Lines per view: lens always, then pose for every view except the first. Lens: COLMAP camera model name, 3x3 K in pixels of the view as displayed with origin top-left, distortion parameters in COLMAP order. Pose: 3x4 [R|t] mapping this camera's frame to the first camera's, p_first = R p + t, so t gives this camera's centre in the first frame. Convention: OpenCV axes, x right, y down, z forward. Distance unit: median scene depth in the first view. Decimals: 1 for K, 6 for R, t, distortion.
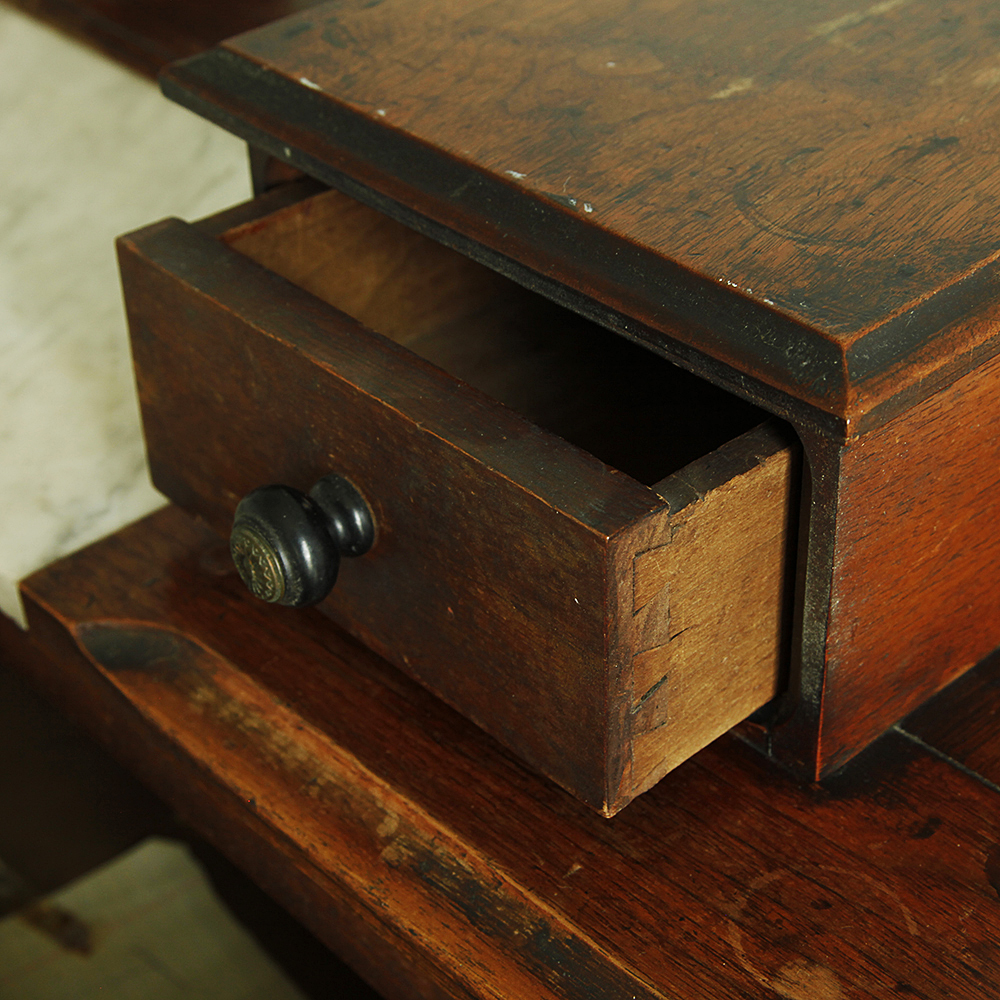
lens RADIAL K [[2026.1, 0, 500.0], [0, 2026.1, 500.0], [0, 0, 1]] dist [-0.031225, 0.042002]
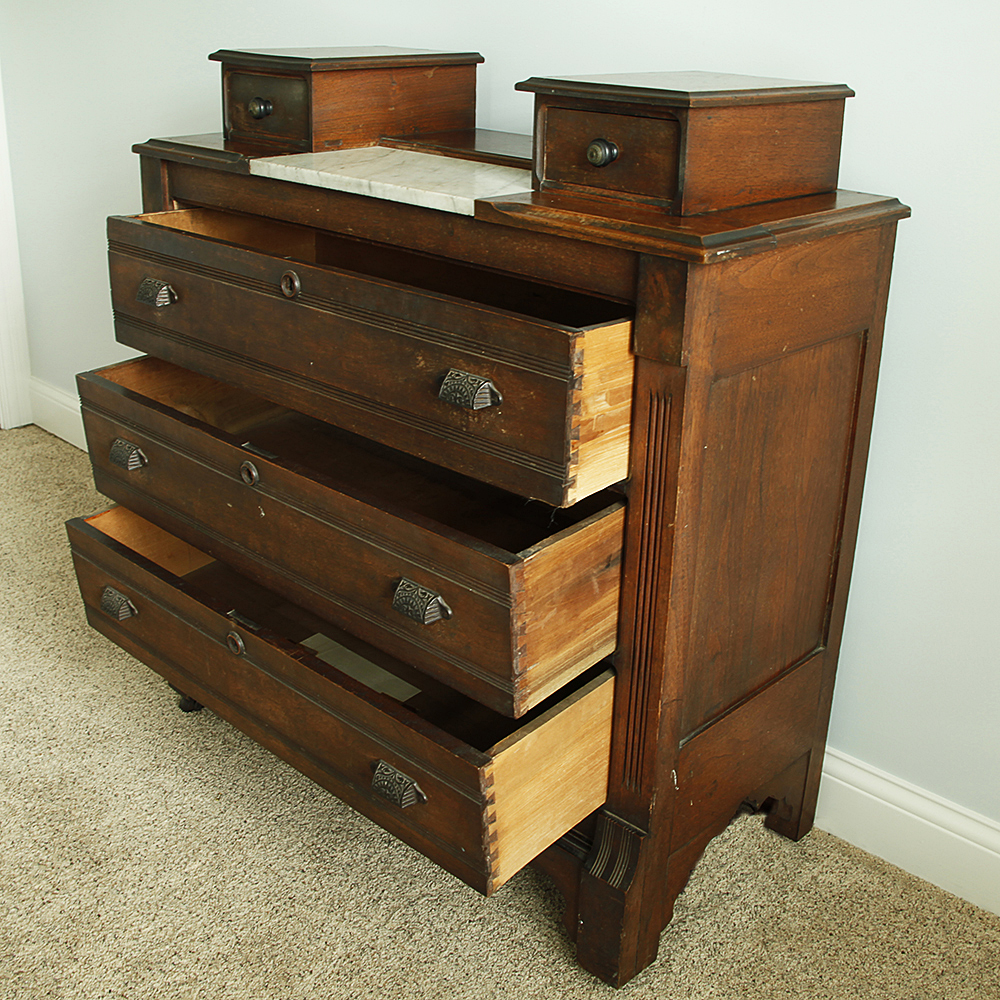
lens RADIAL K [[1264.5, 0, 500.0], [0, 1264.5, 500.0], [0, 0, 1]] dist [-0.161659, 0.032101]
pose [[0.996835, 0.031072, 0.073179, -0.415428], [-0.012833, 0.971278, -0.237601, 1.402543], [-0.078460, 0.235909, 0.968602, -1.433921]]
